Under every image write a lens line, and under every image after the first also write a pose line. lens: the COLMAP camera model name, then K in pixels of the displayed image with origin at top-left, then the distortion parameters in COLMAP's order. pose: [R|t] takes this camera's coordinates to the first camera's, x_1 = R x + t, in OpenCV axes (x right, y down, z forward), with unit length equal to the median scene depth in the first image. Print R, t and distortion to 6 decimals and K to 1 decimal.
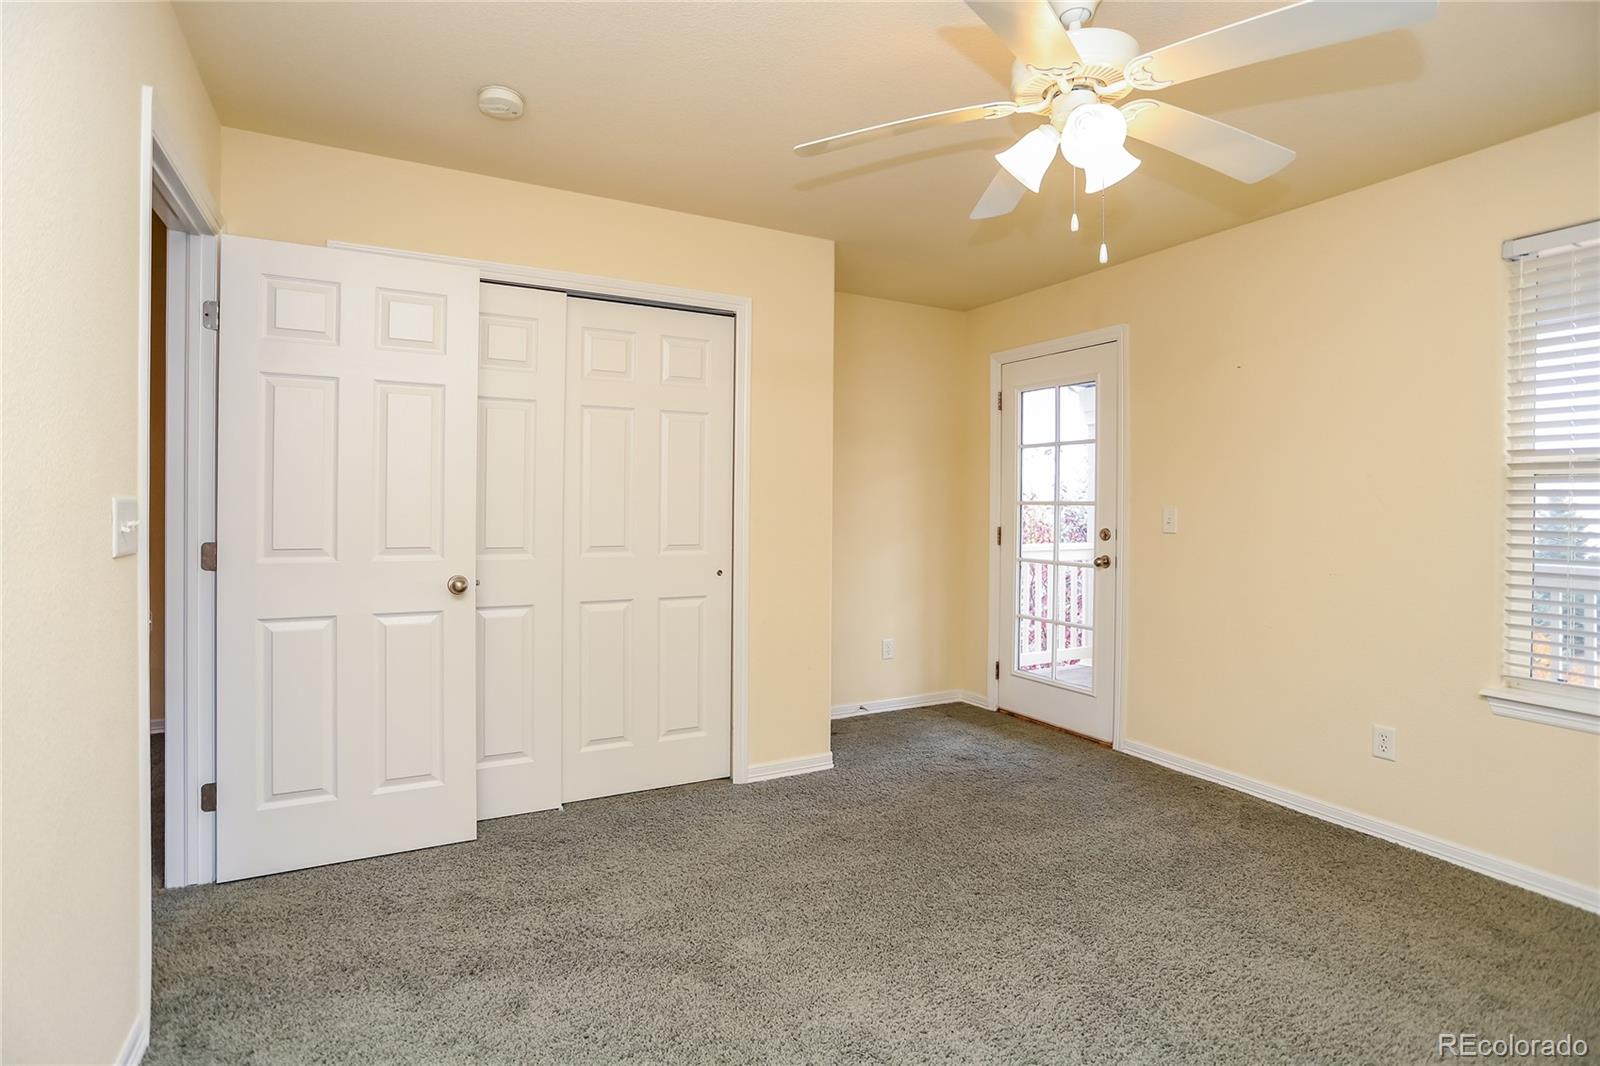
lens RADIAL K [[821.1, 0, 801.1], [0, 821.1, 484.2], [0, 0, 1]] dist [-0.070504, 0.037443]
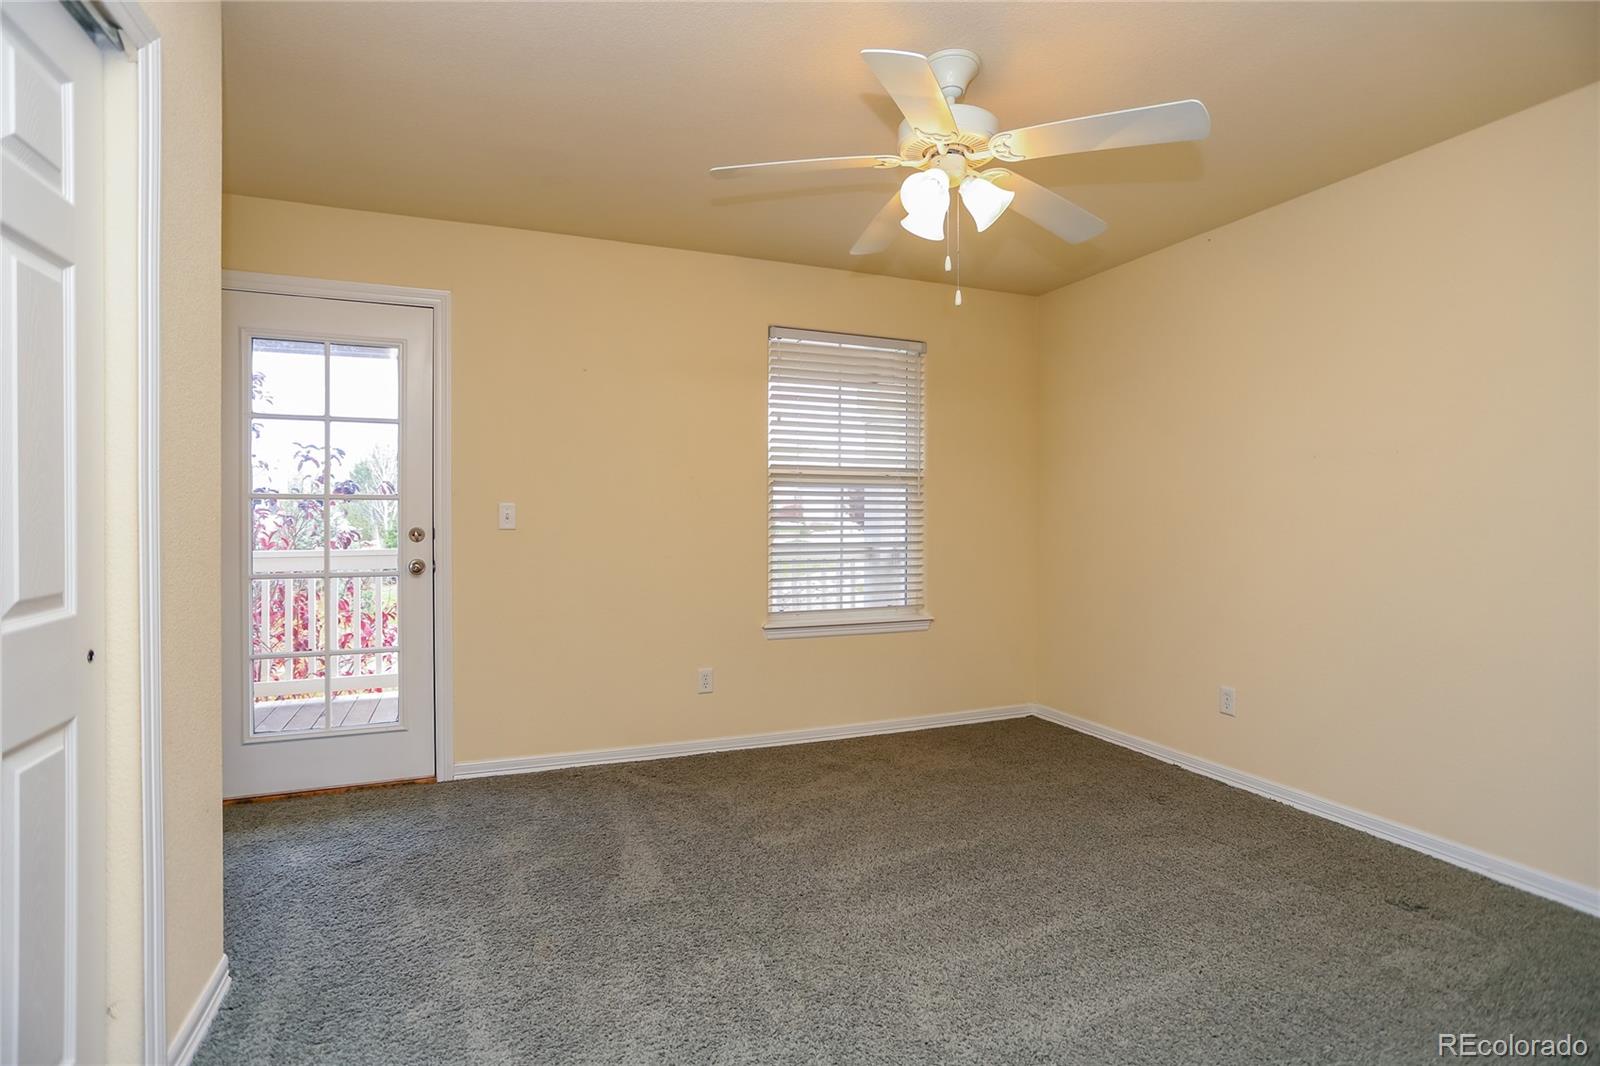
lens RADIAL K [[792.3, 0, 798.9], [0, 792.3, 515.5], [0, 0, 1]] dist [-0.002151, -0.000293]
pose [[0.098504, -0.014177, 0.995036, -0.420902], [-0.027828, 0.999468, 0.016995, 0.017720], [-0.994747, -0.029364, 0.098057, 0.548677]]
